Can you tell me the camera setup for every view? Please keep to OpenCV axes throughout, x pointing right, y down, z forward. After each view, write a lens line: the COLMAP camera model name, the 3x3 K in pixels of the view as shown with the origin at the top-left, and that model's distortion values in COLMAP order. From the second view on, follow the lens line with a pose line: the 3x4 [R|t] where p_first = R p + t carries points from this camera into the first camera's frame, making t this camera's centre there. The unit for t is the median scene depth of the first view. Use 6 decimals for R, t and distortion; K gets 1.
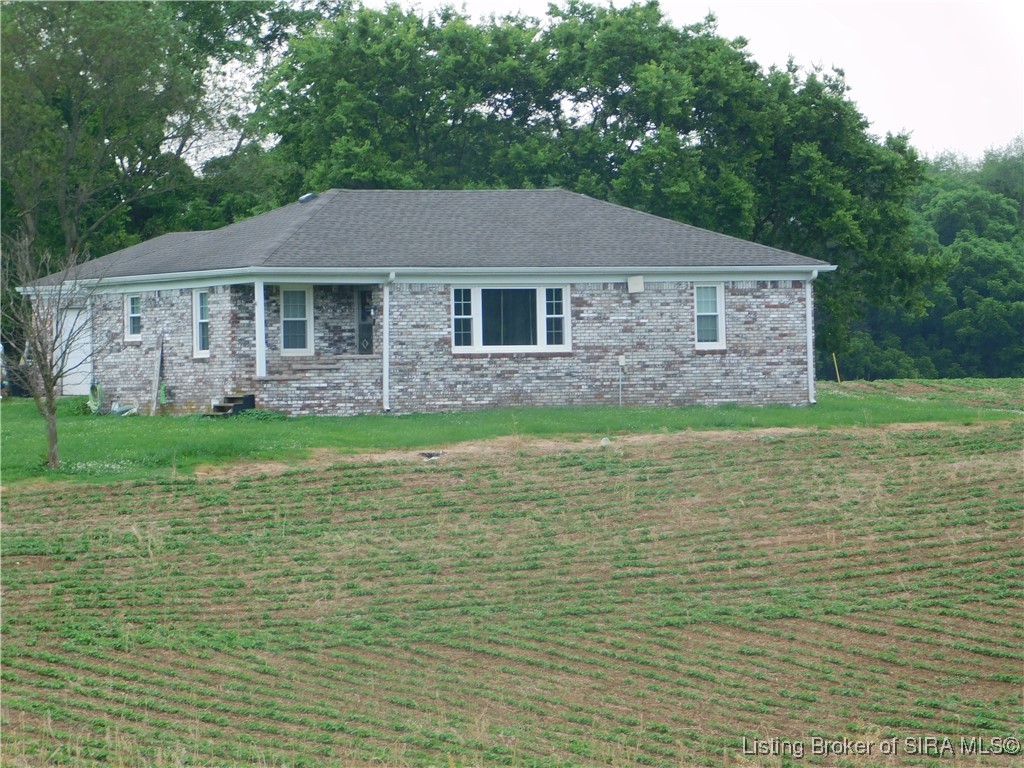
lens RADIAL K [[4390.8, 0, 512.1], [0, 4390.8, 386.1], [0, 0, 1]] dist [0.202584, 0.000000]
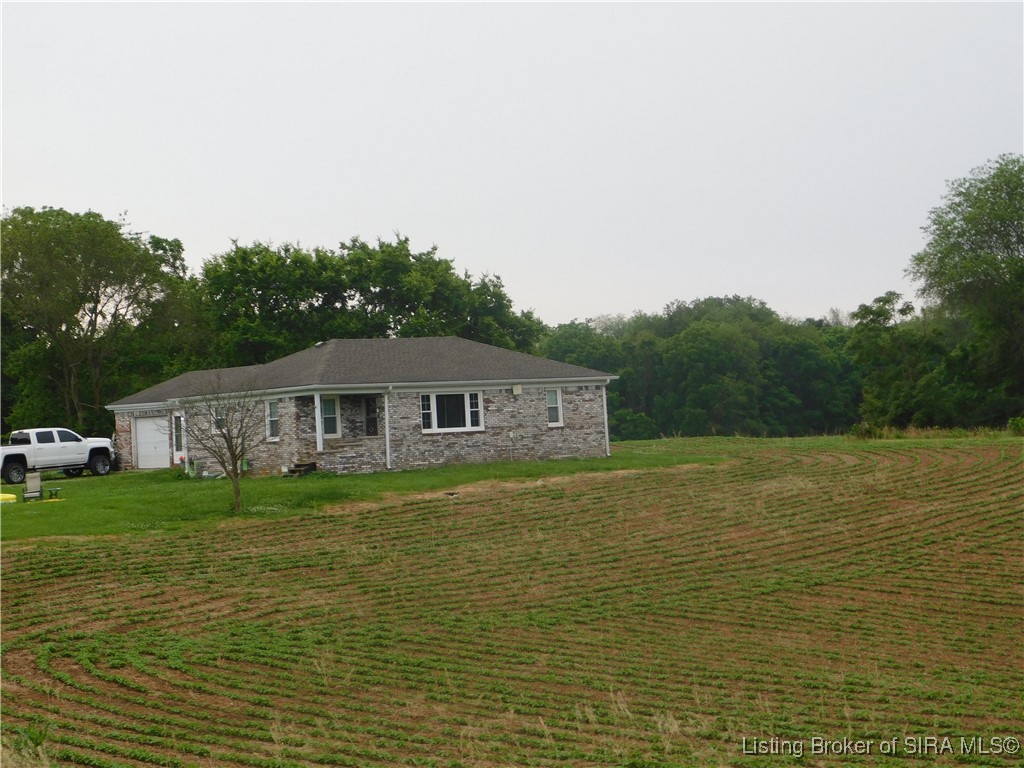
lens RADIAL K [[2129.8, 0, 512.1], [0, 2129.8, 381.4], [0, 0, 1]] dist [0.016326, 0.000000]
pose [[0.978746, -0.029907, 0.202882, -0.142666], [0.036969, 0.998832, -0.031108, -0.000744], [-0.201715, 0.037948, 0.978709, 0.192136]]
